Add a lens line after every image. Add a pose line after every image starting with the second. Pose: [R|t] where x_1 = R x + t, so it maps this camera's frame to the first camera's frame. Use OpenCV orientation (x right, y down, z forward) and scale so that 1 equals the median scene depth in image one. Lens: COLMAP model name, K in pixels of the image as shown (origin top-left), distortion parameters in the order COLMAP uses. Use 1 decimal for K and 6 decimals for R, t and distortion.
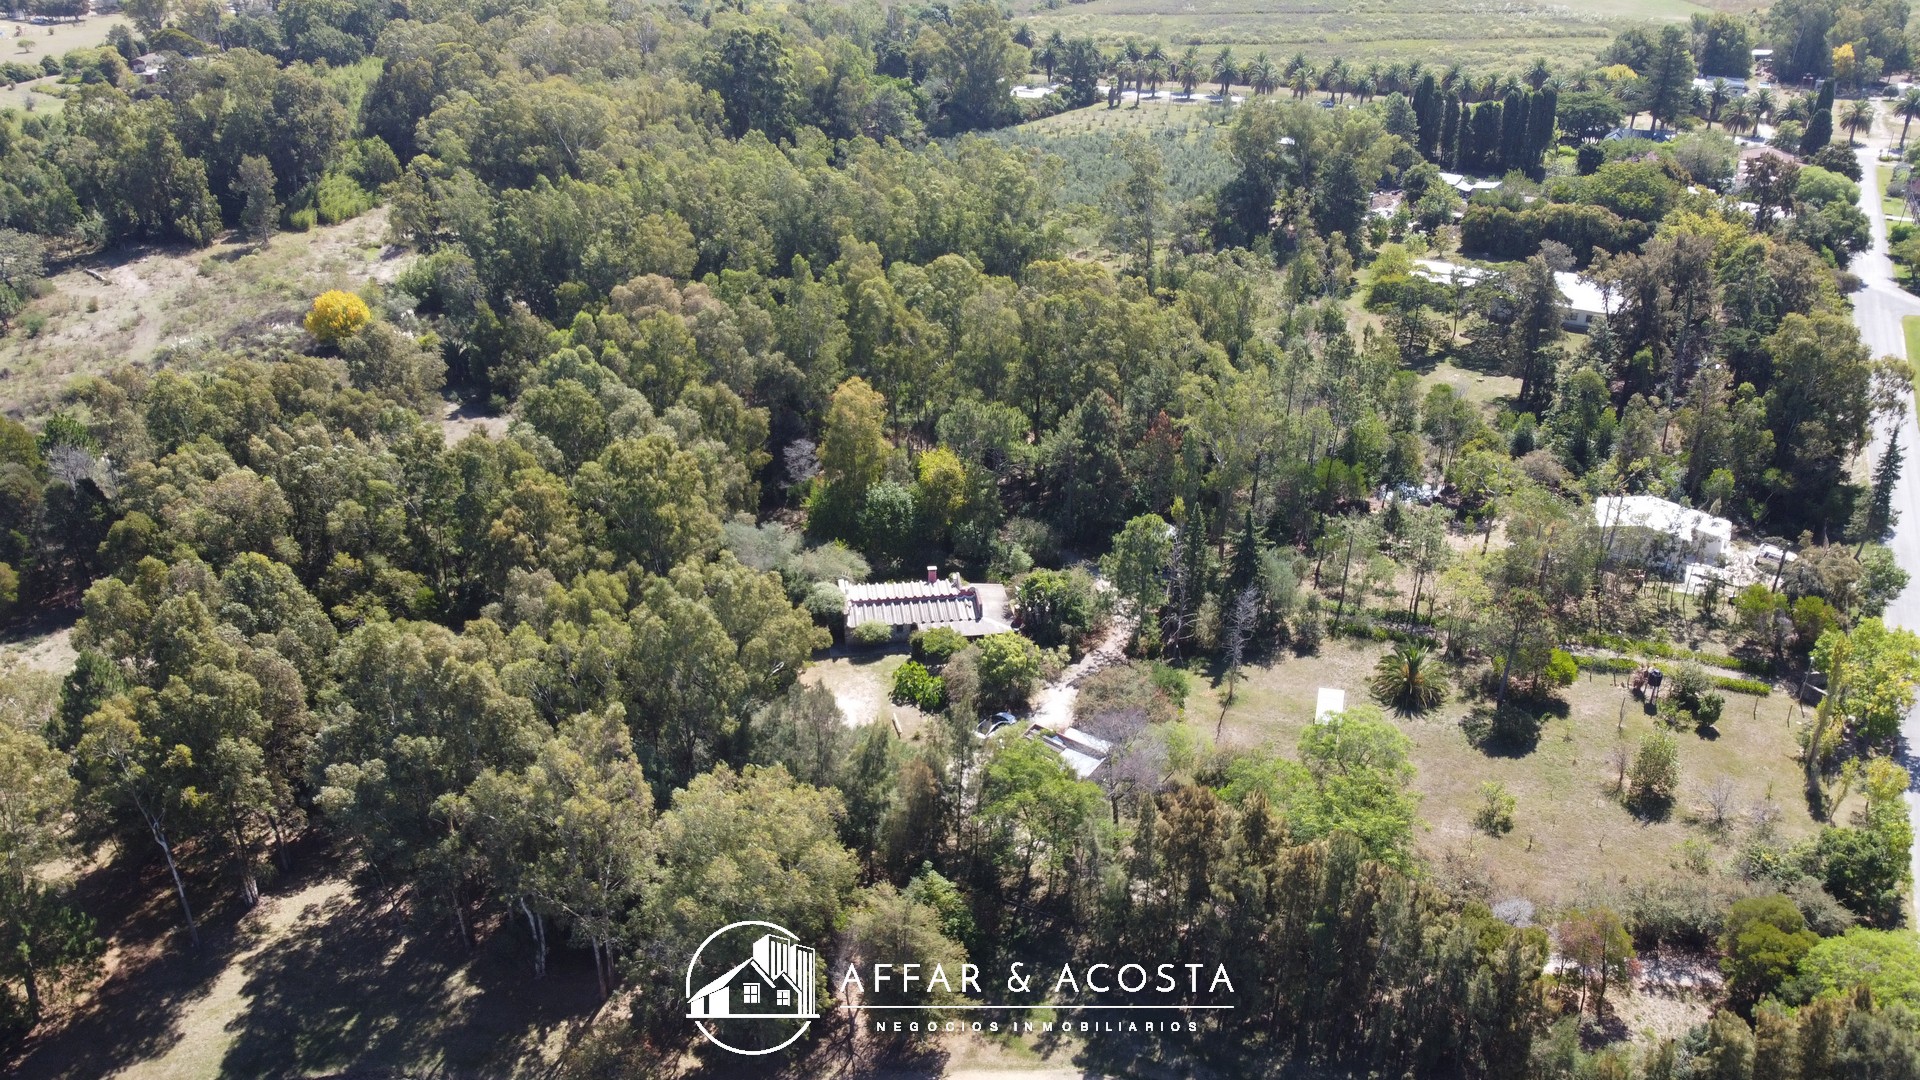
lens RADIAL K [[1458.3, 0, 963.4], [0, 1458.3, 551.2], [0, 0, 1]] dist [-0.001104, -0.004951]
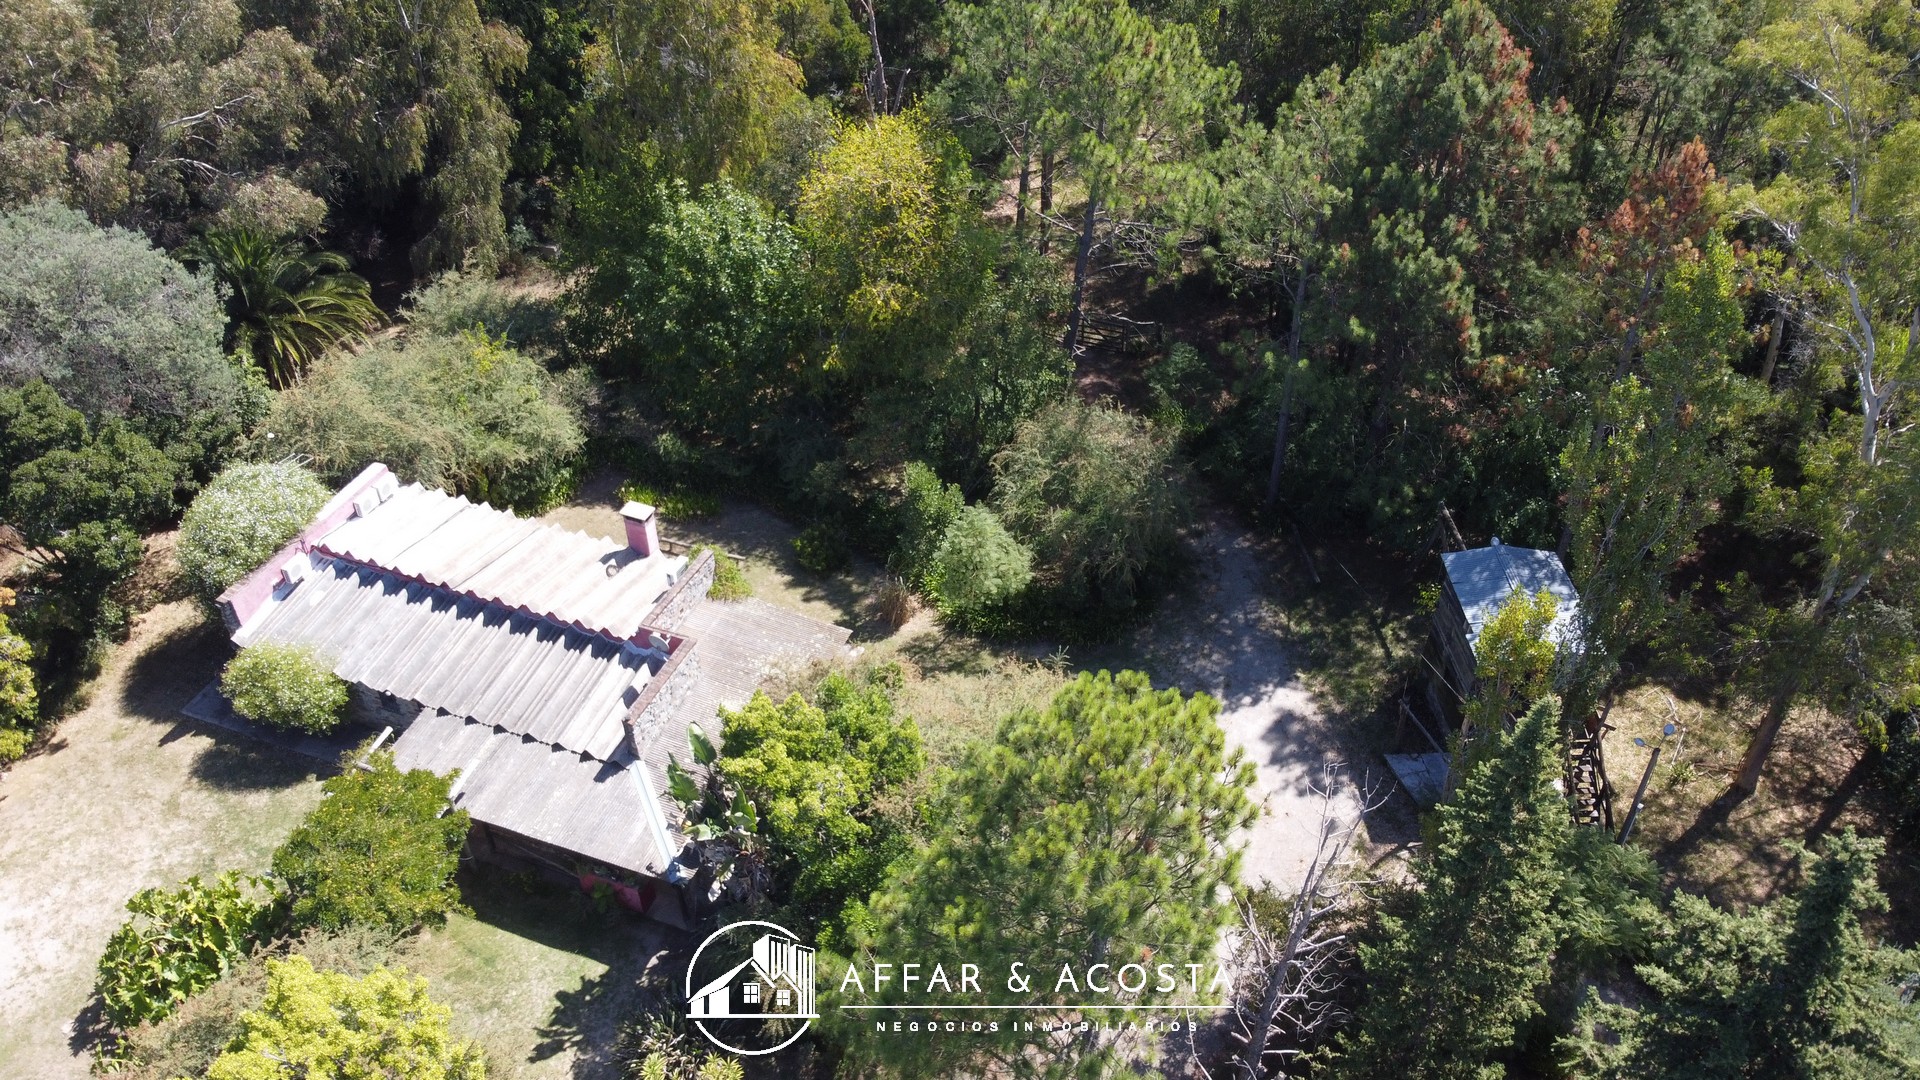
lens RADIAL K [[1458.3, 0, 963.4], [0, 1458.3, 551.2], [0, 0, 1]] dist [-0.001104, -0.004951]
pose [[0.871215, 0.312034, -0.378971, 0.133337], [-0.220334, 0.938415, 0.266139, -0.065442], [0.438677, -0.148364, 0.886313, 0.679683]]
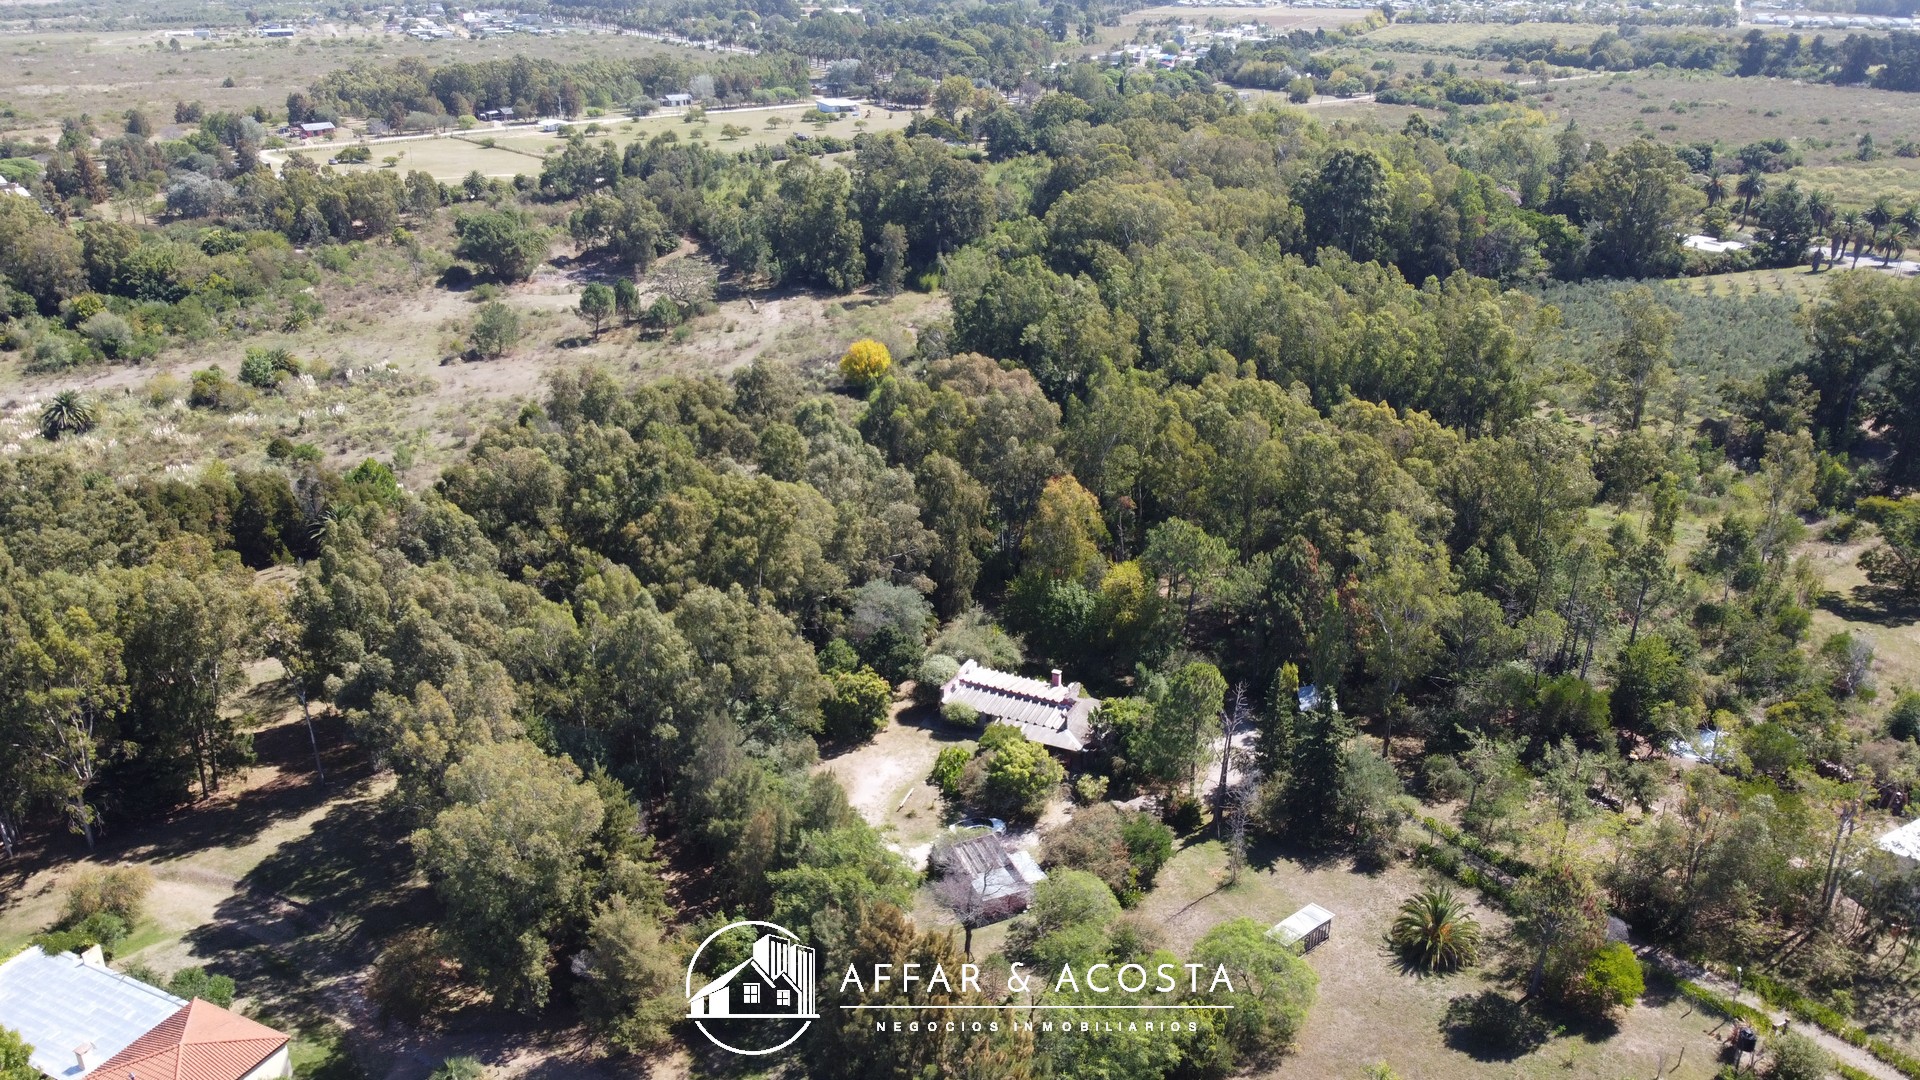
lens RADIAL K [[1458.3, 0, 963.4], [0, 1458.3, 551.2], [0, 0, 1]] dist [-0.001104, -0.004951]
pose [[0.832262, 0.210258, -0.512964, 0.370067], [-0.247796, 0.968800, -0.004938, -0.041997], [0.495921, 0.131220, 0.858396, 0.094666]]
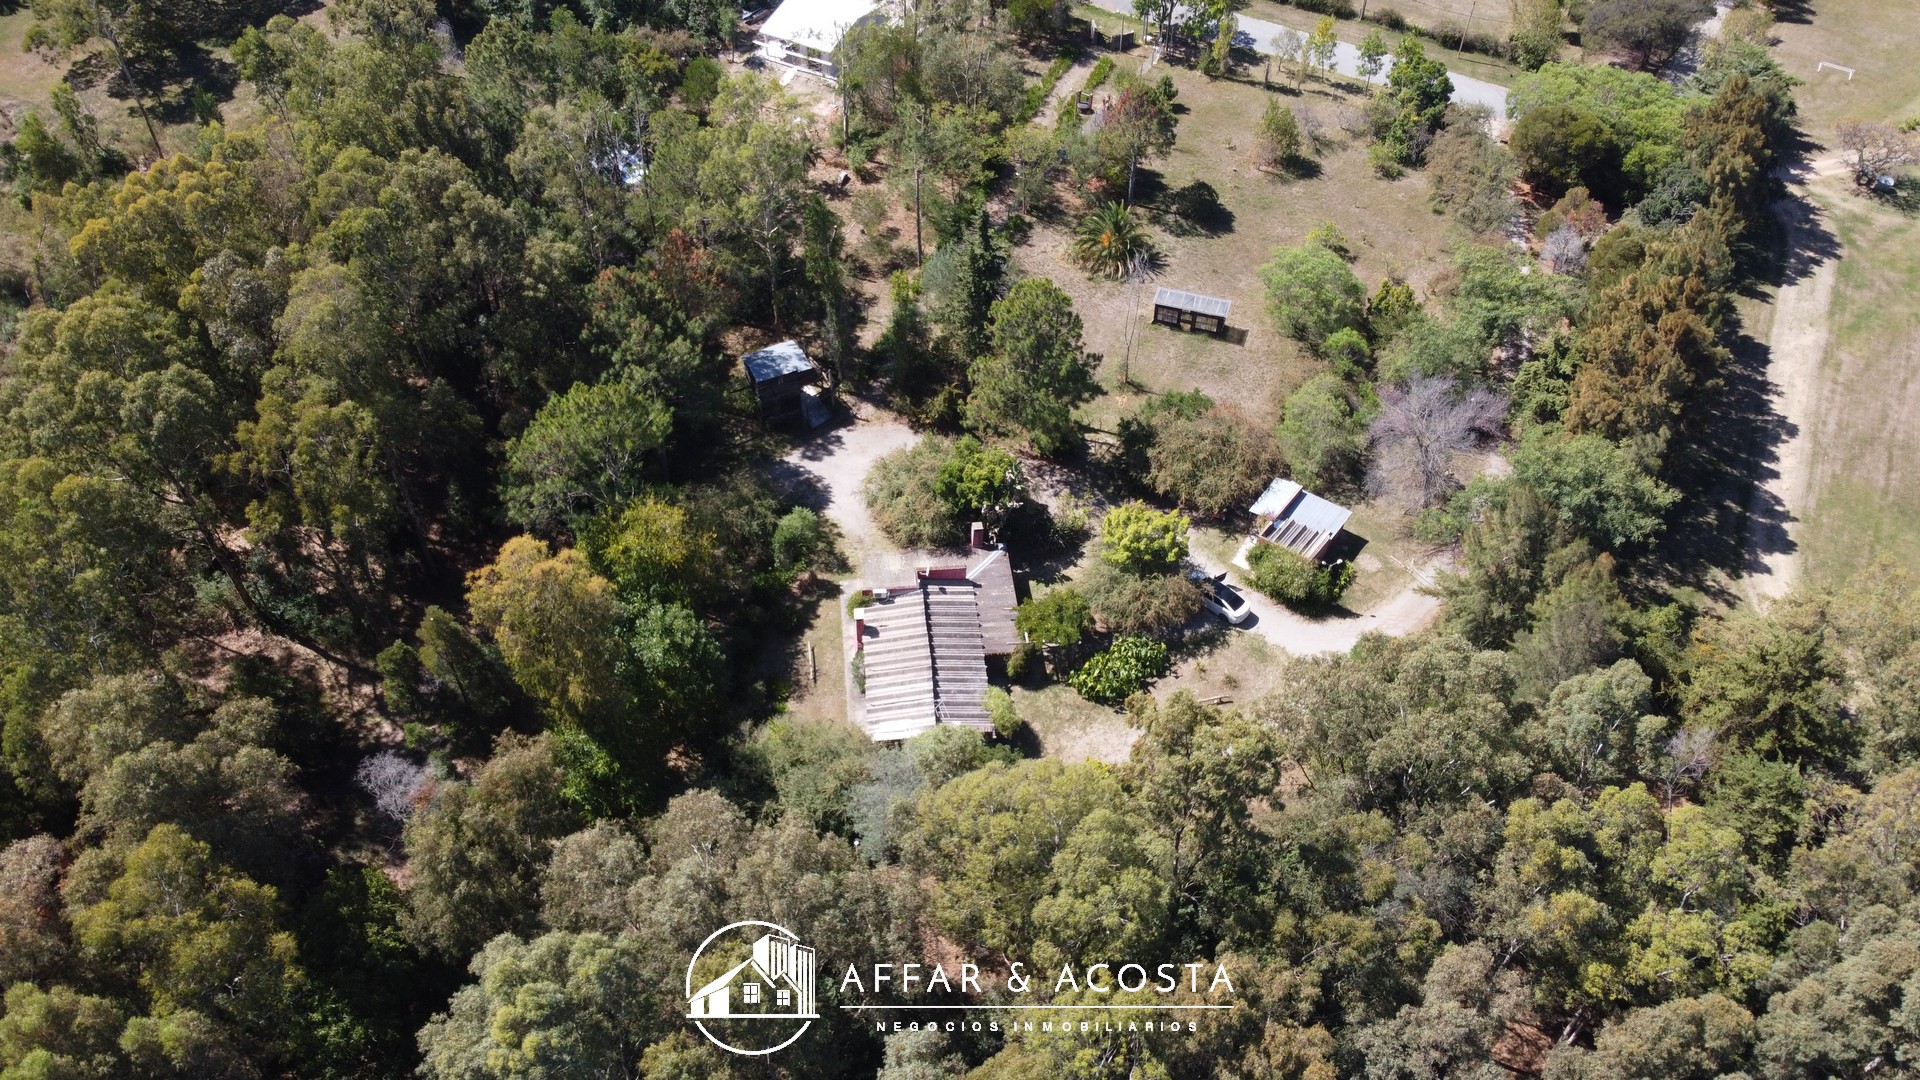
lens RADIAL K [[1458.3, 0, 963.4], [0, 1458.3, 551.2], [0, 0, 1]] dist [-0.001104, -0.004951]
pose [[0.035534, -0.731106, 0.681338, -0.377131], [0.439202, 0.623825, 0.646486, -0.345032], [-0.897685, 0.276273, 0.343270, 0.655294]]
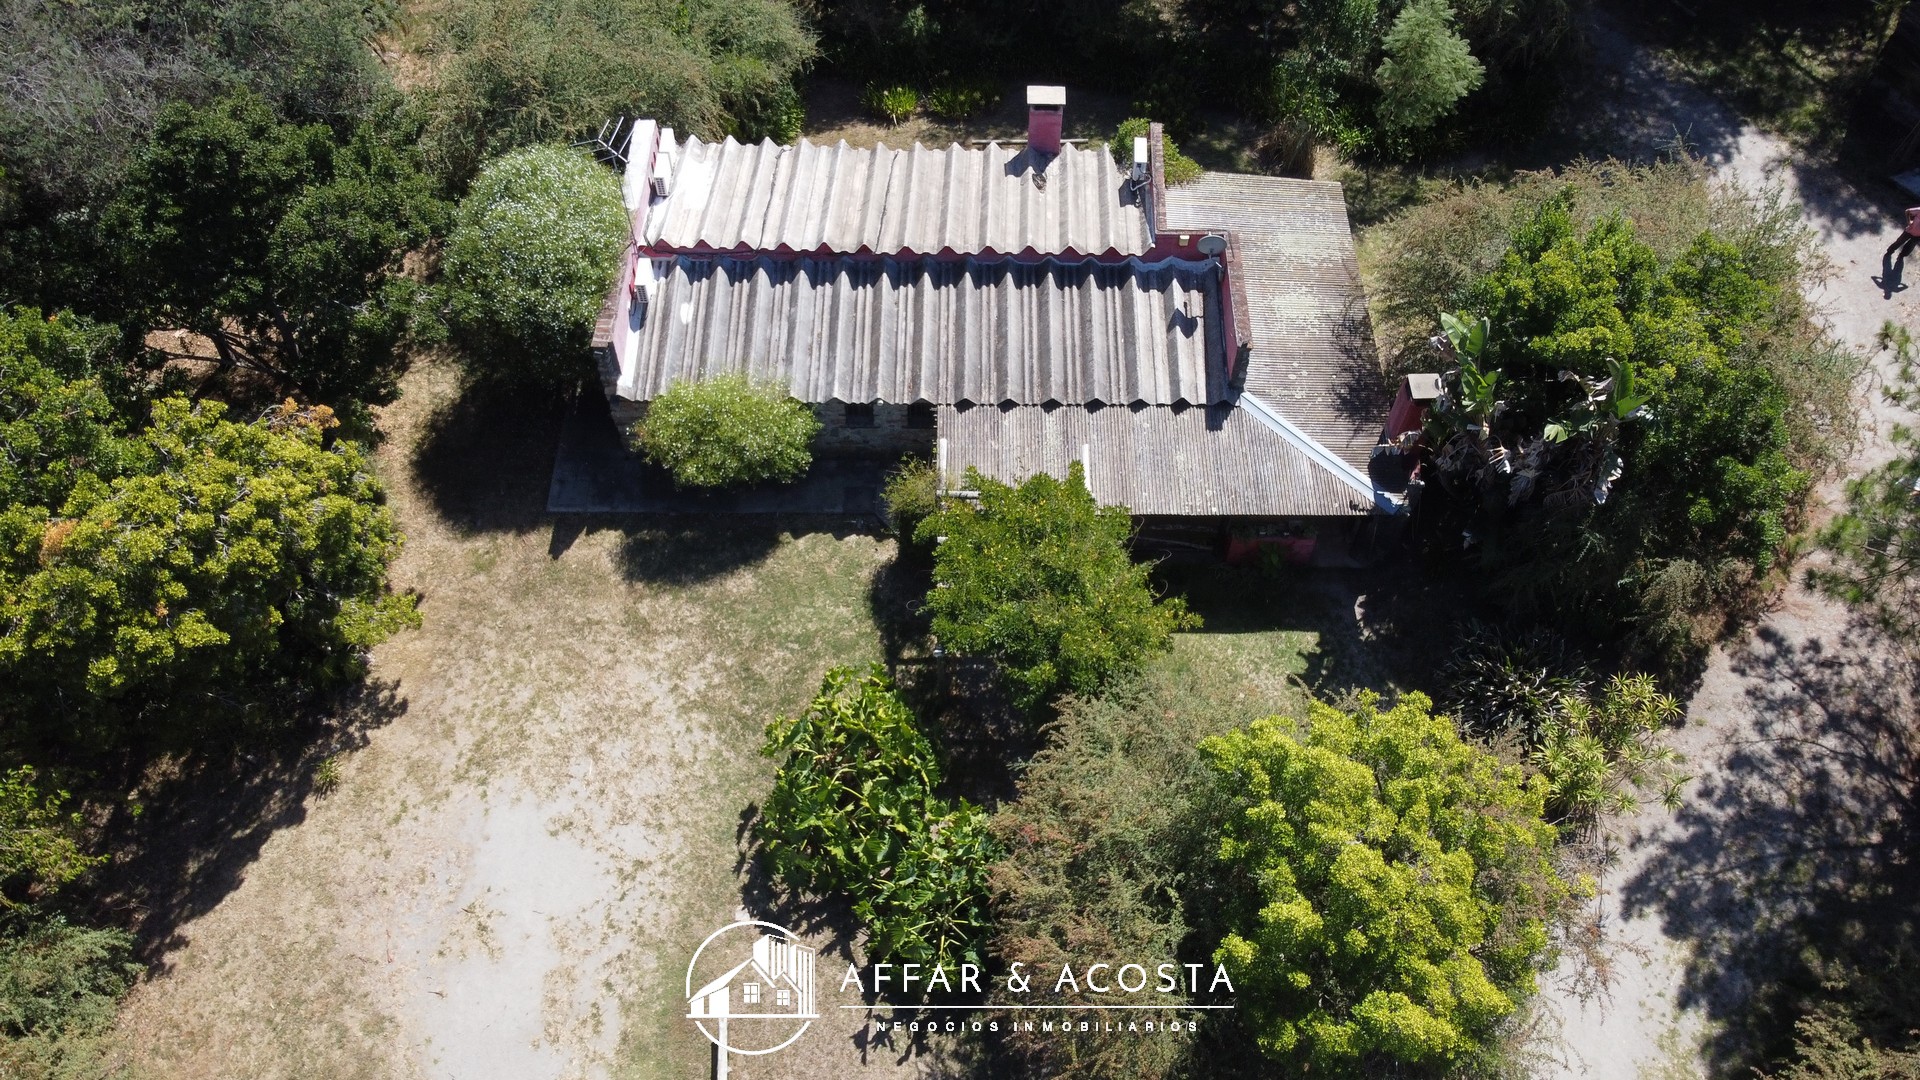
lens RADIAL K [[1482.8, 0, 967.6], [0, 1482.8, 552.1], [0, 0, 1]] dist [0.004360, 0.002306]
pose [[0.988860, 0.122398, -0.084705, -0.004796], [-0.066917, 0.873866, 0.481539, -0.032454], [0.132960, -0.470506, 0.872322, 0.677685]]
